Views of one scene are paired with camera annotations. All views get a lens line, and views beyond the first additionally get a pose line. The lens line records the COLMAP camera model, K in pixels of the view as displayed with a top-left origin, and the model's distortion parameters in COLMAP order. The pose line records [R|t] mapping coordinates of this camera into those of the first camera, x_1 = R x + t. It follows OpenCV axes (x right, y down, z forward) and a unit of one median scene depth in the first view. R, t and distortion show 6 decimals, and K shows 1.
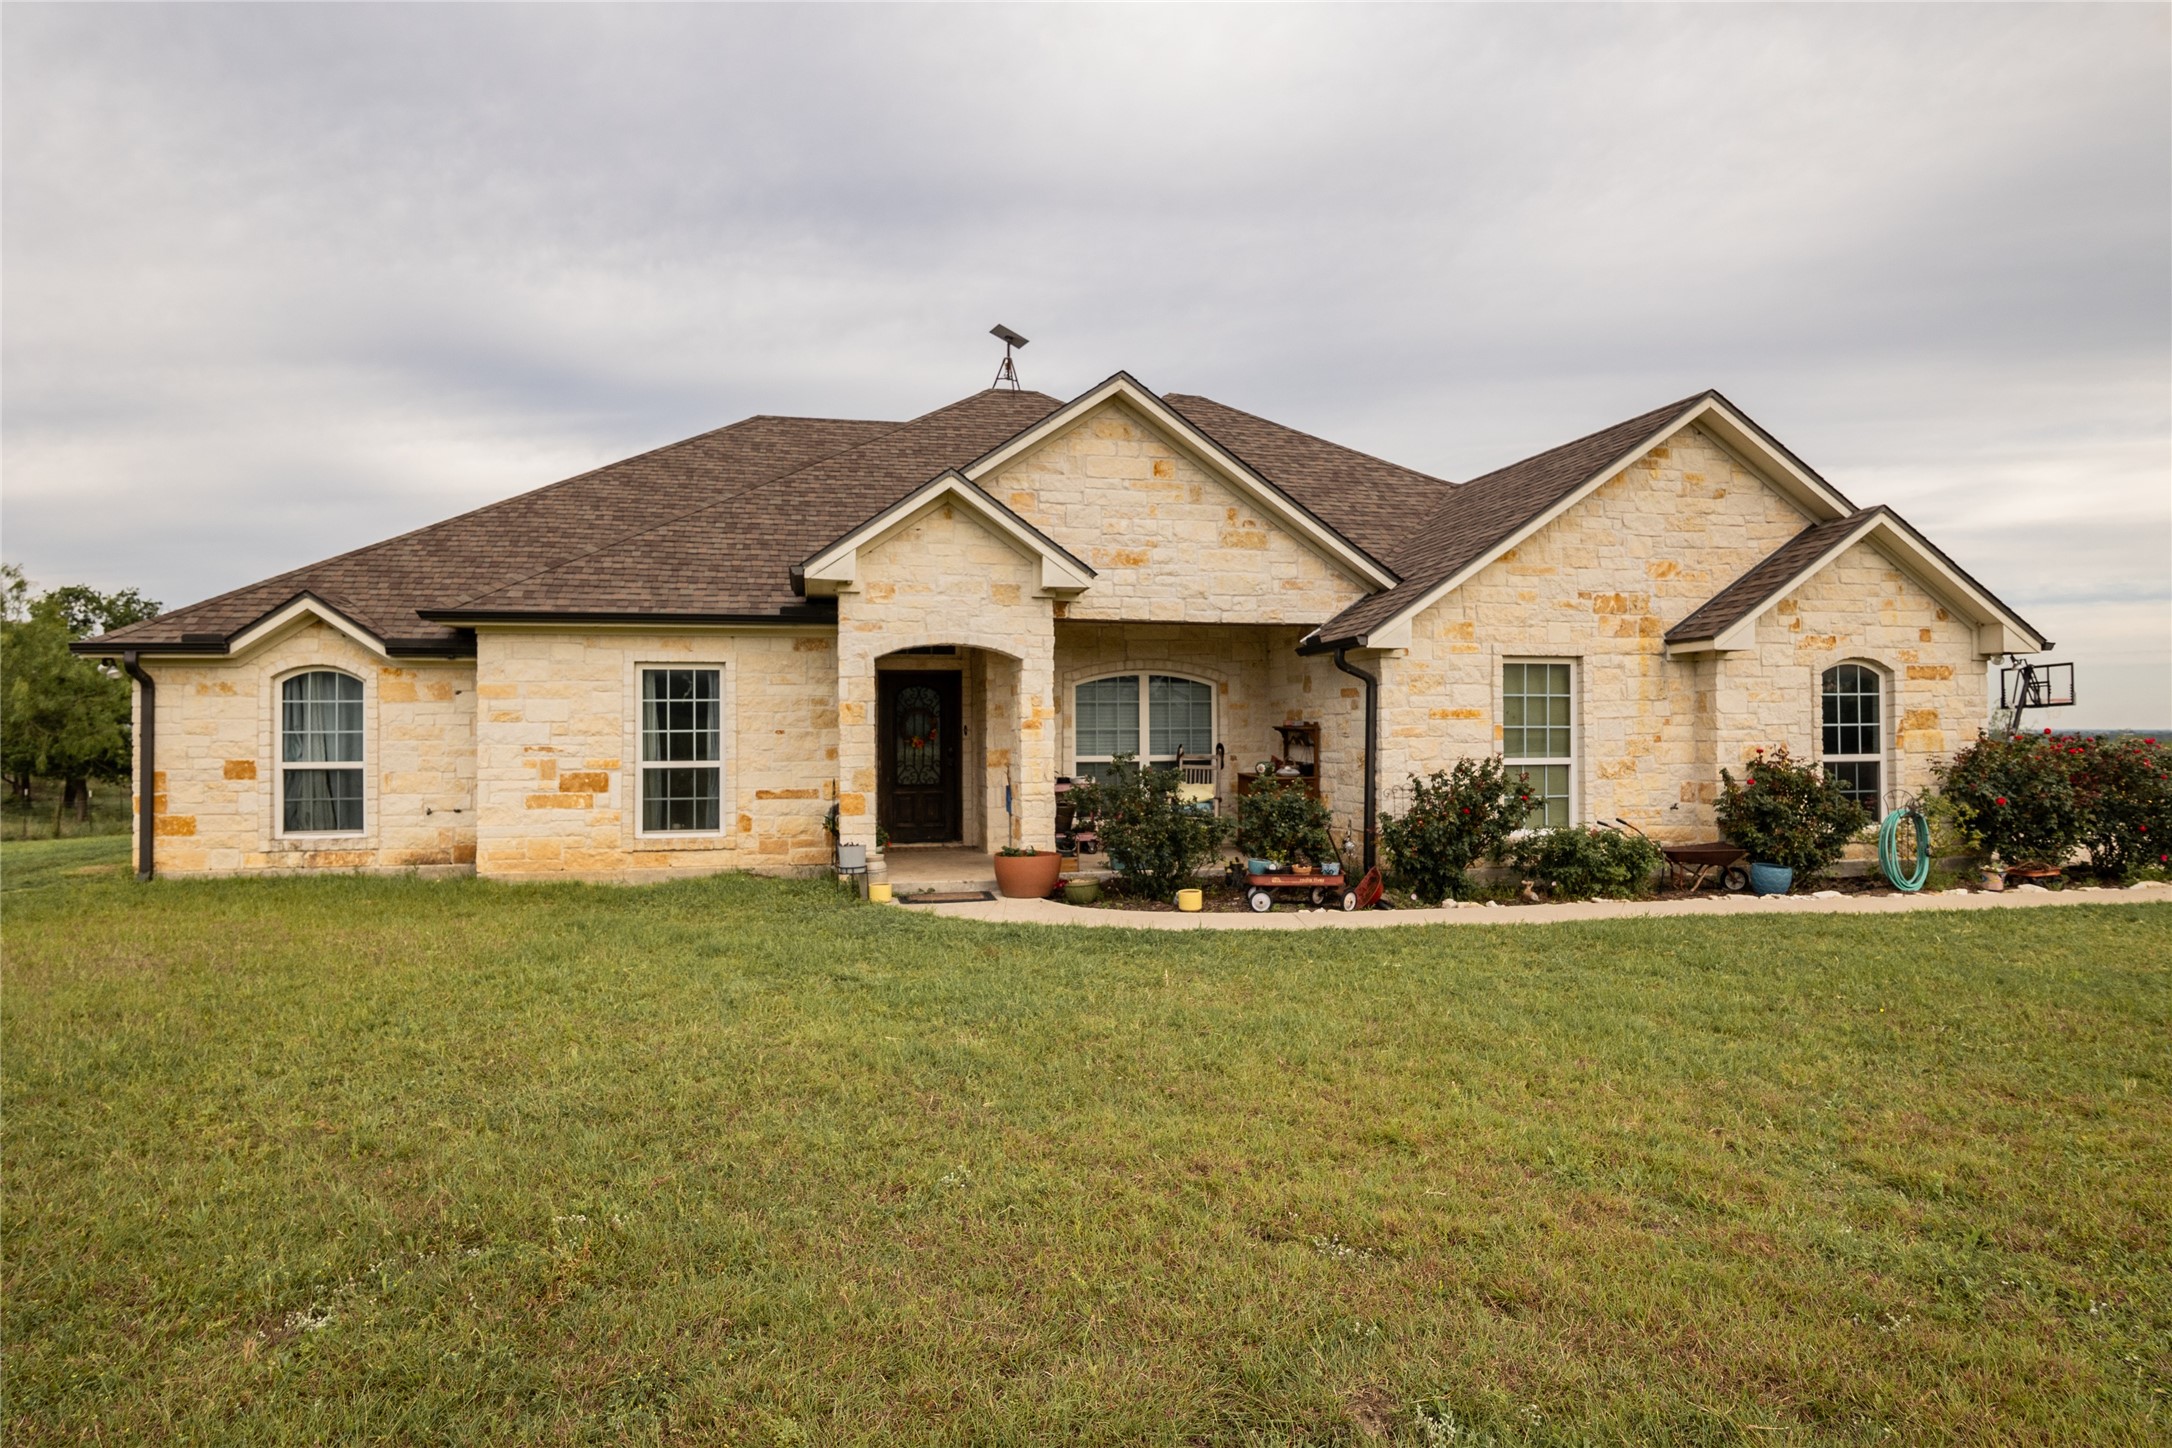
lens RADIAL K [[1246.7, 0, 1119.1], [0, 1246.7, 706.7], [0, 0, 1]] dist [-0.007521, 0.000975]
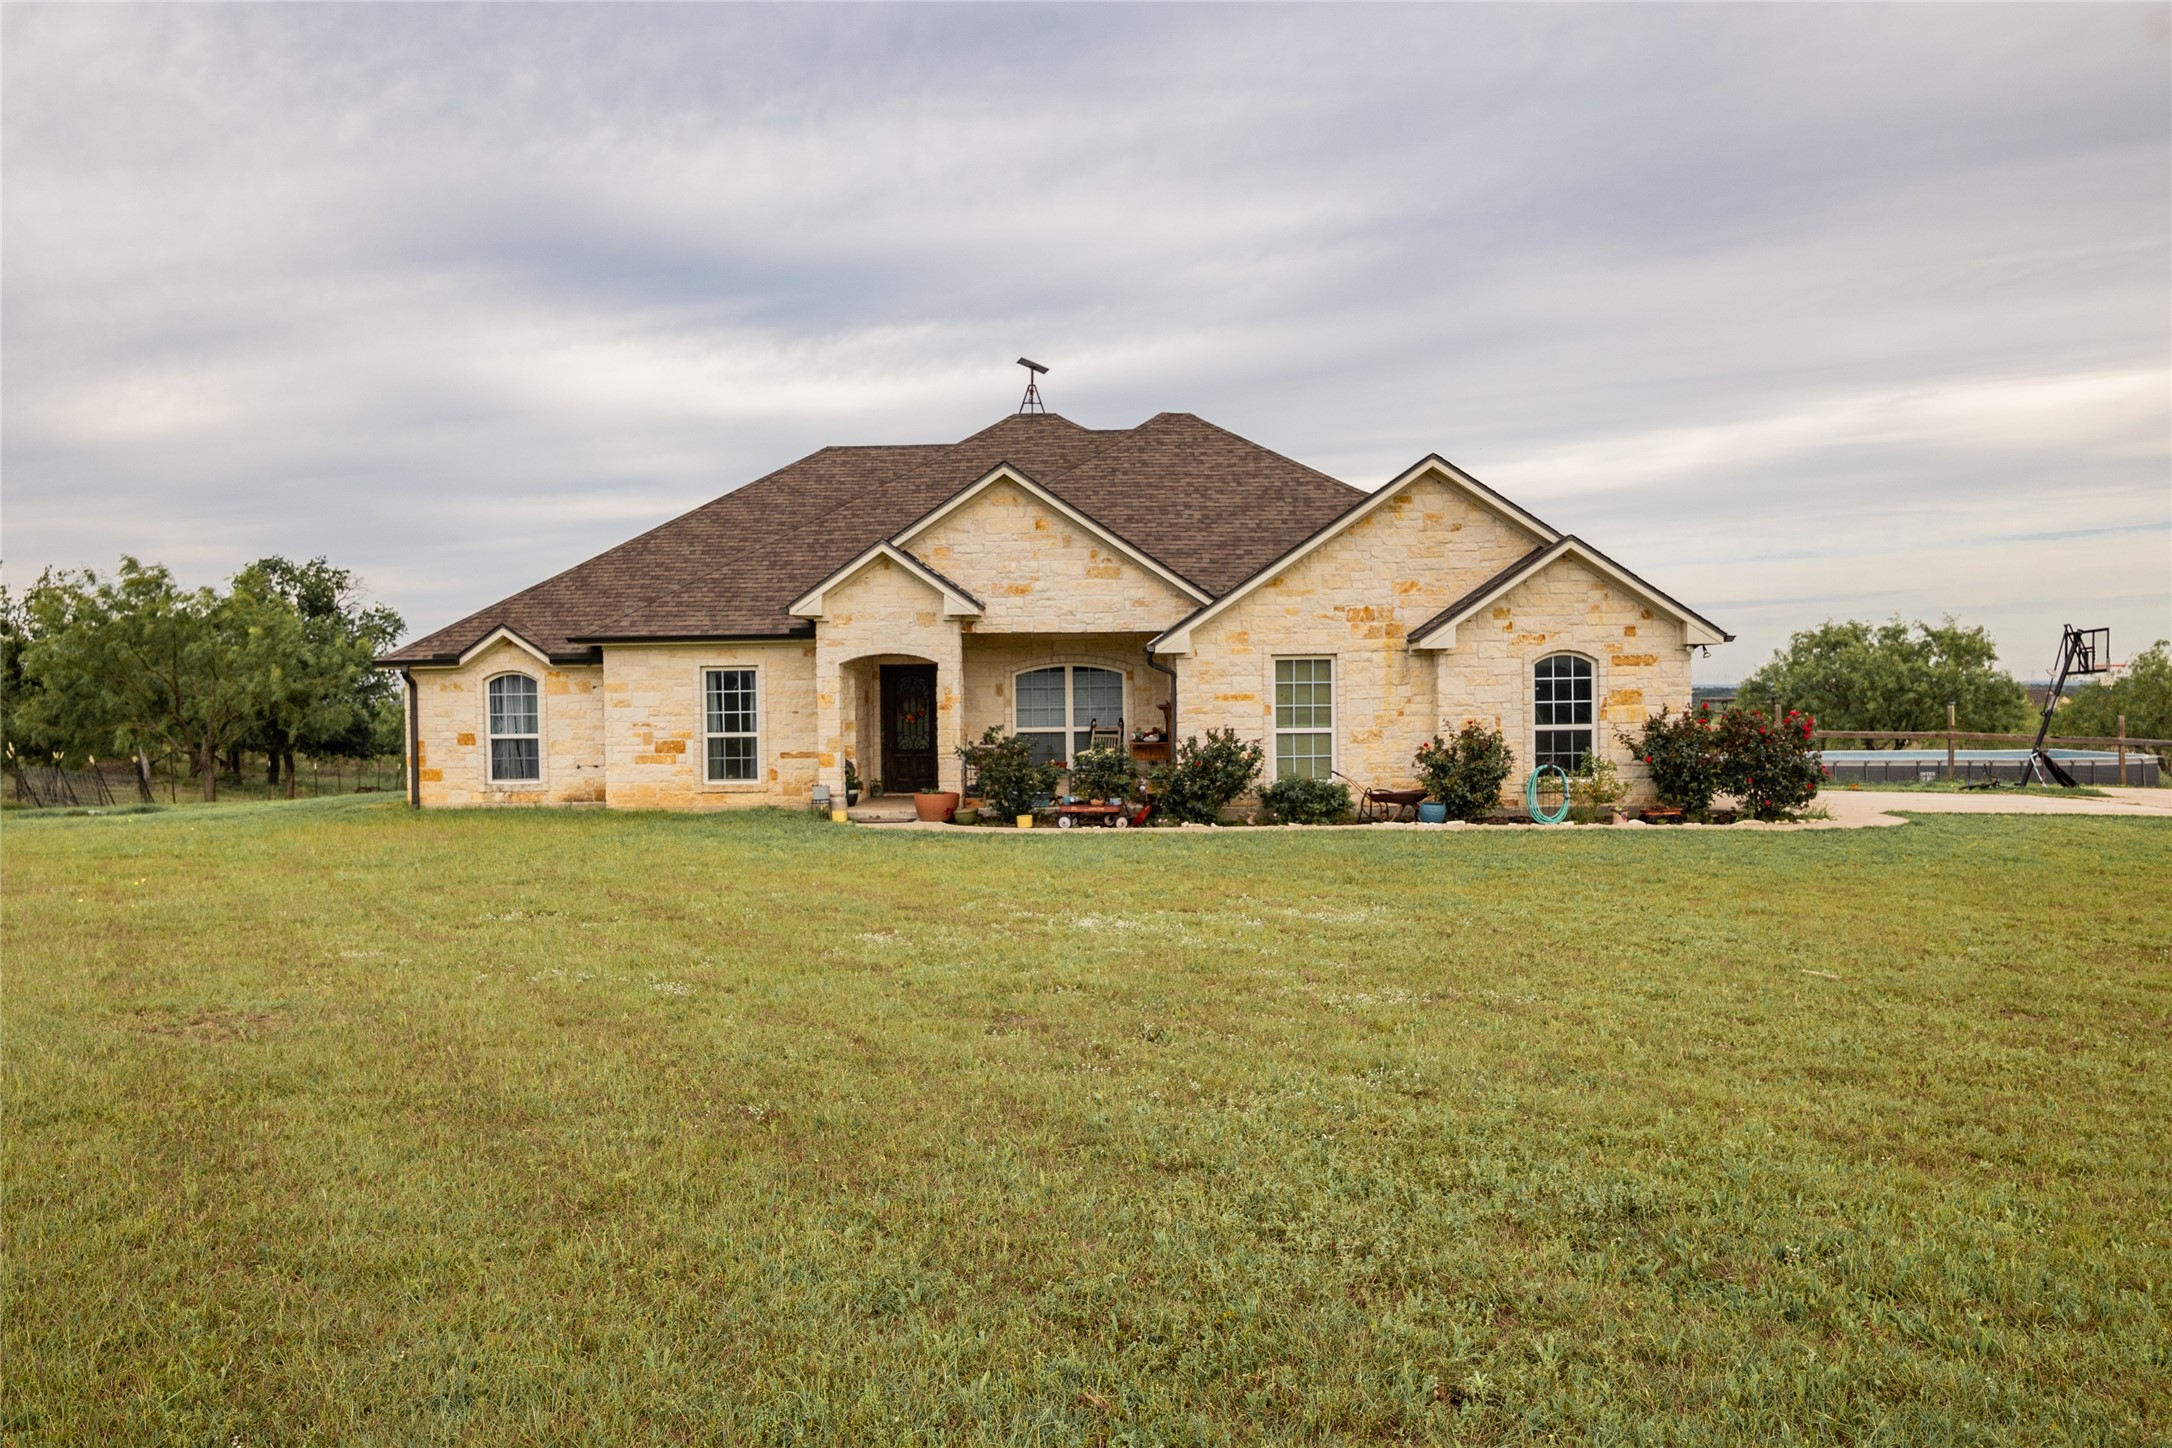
lens RADIAL K [[1713.9, 0, 1085.2], [0, 1713.9, 717.0], [0, 0, 1]] dist [0.017787, 0.000901]
pose [[0.971212, -0.005391, -0.238155, 0.543601], [0.013456, 0.999389, 0.032251, -0.034966], [0.237836, -0.034527, 0.970692, -0.880891]]
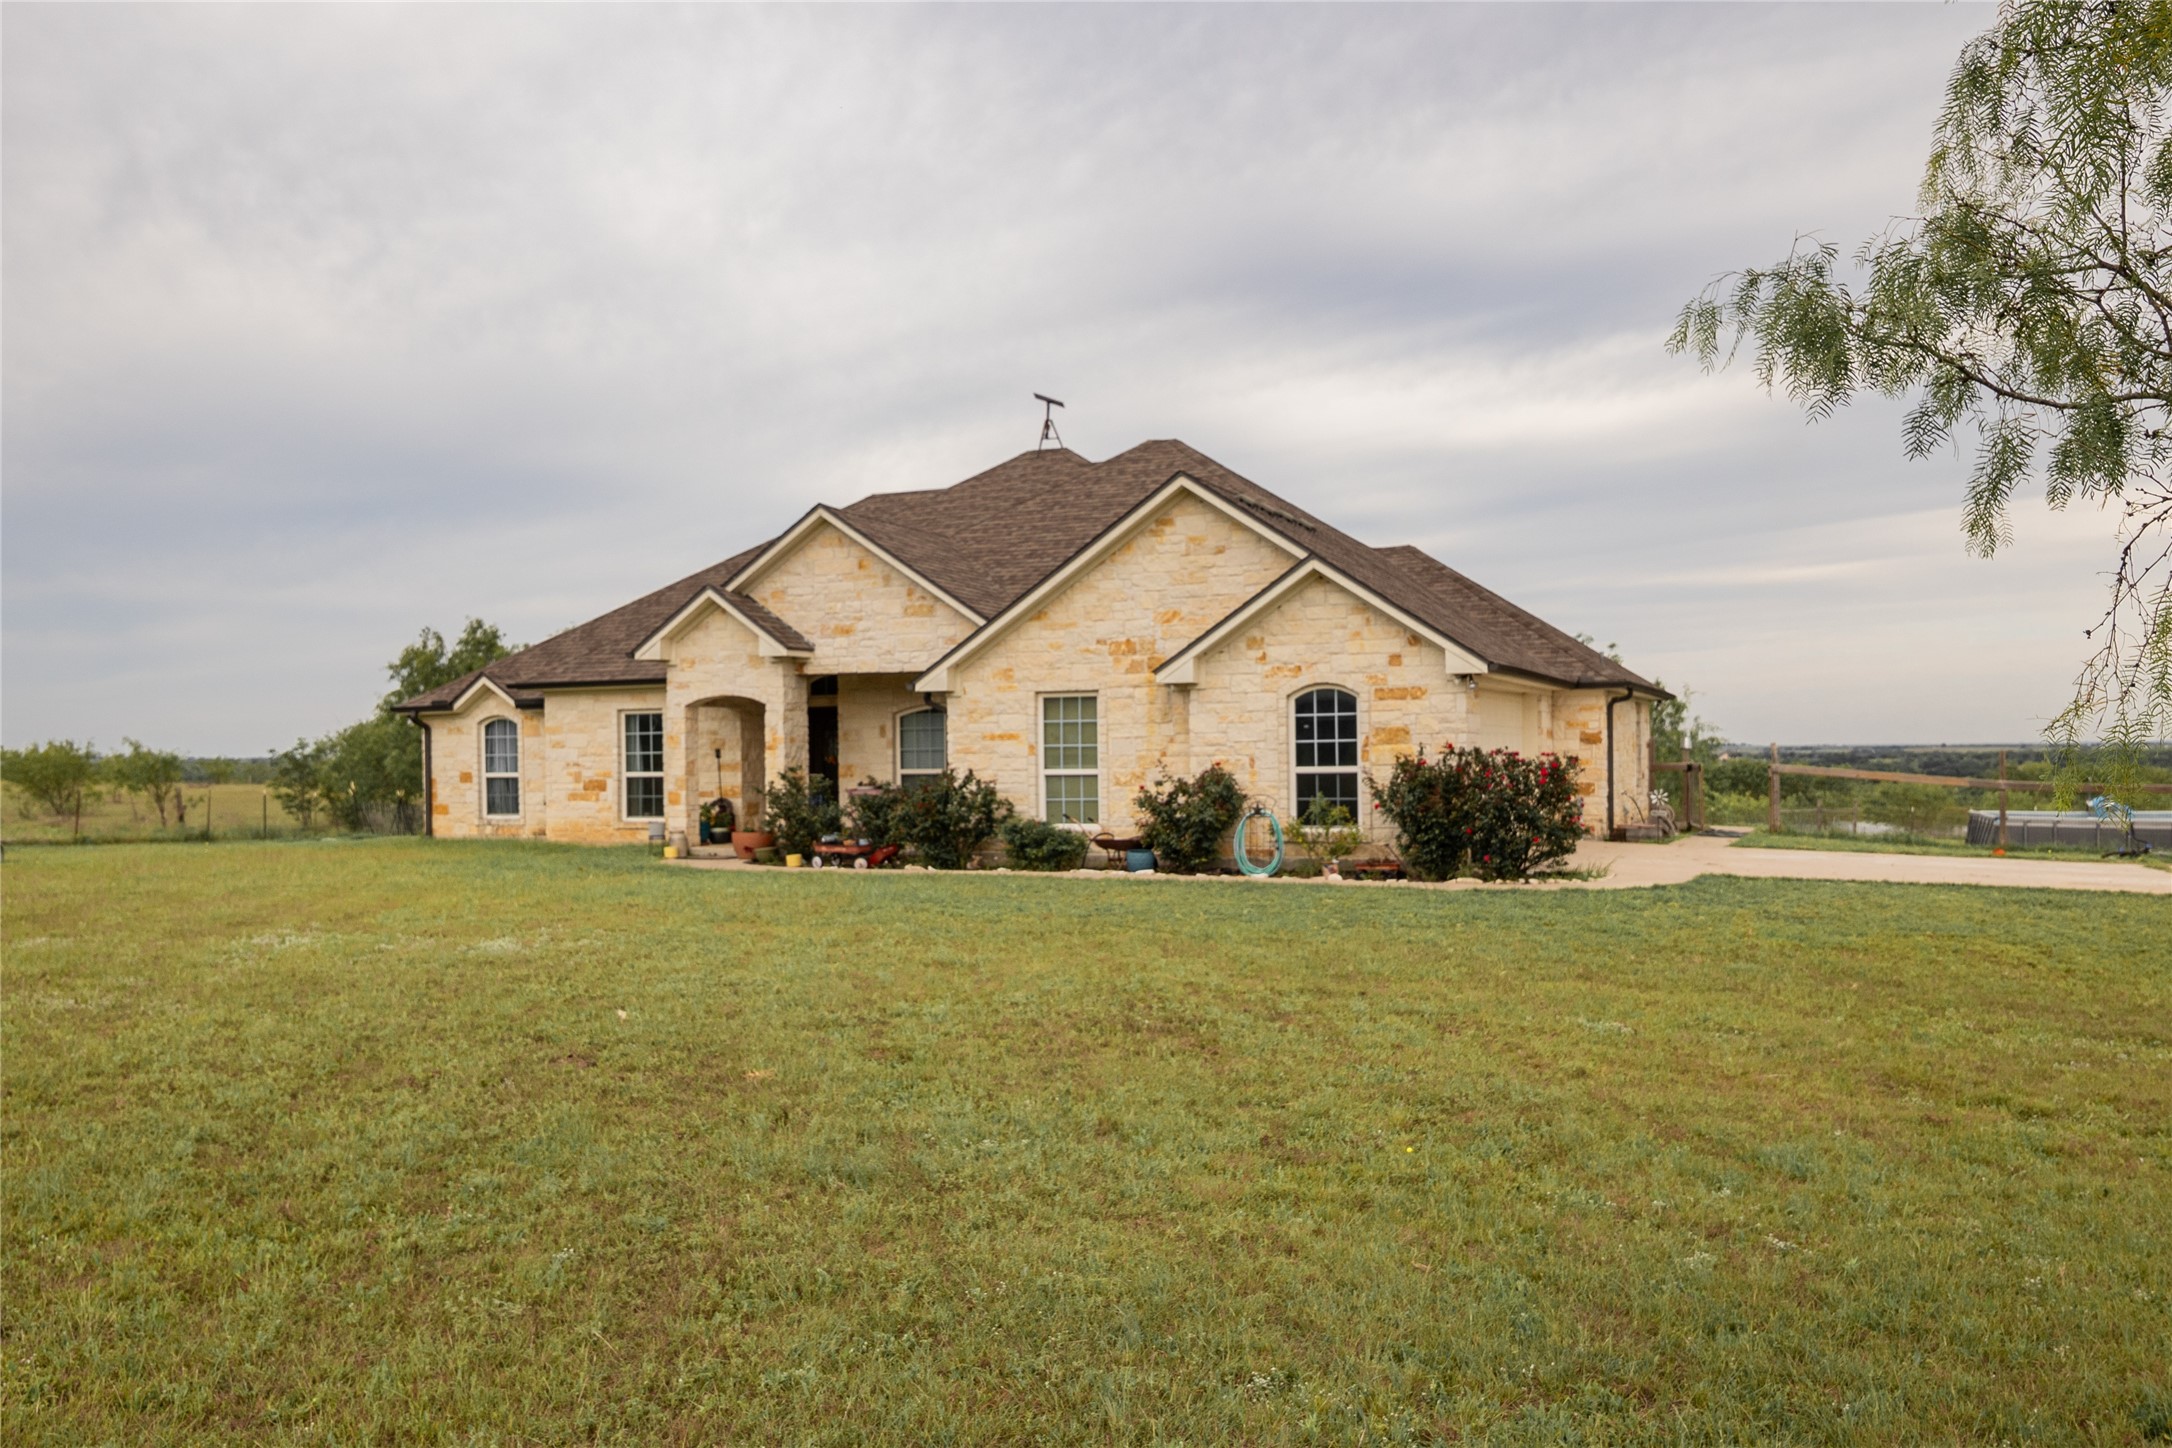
lens RADIAL K [[1800.6, 0, 1081.6], [0, 1800.6, 733.3], [0, 0, 1]] dist [0.004631, 0.003252]
pose [[0.804095, -0.013054, -0.594357, 1.435357], [0.019978, 0.999788, 0.005070, -0.005551], [0.594165, -0.015951, 0.804185, -0.490821]]
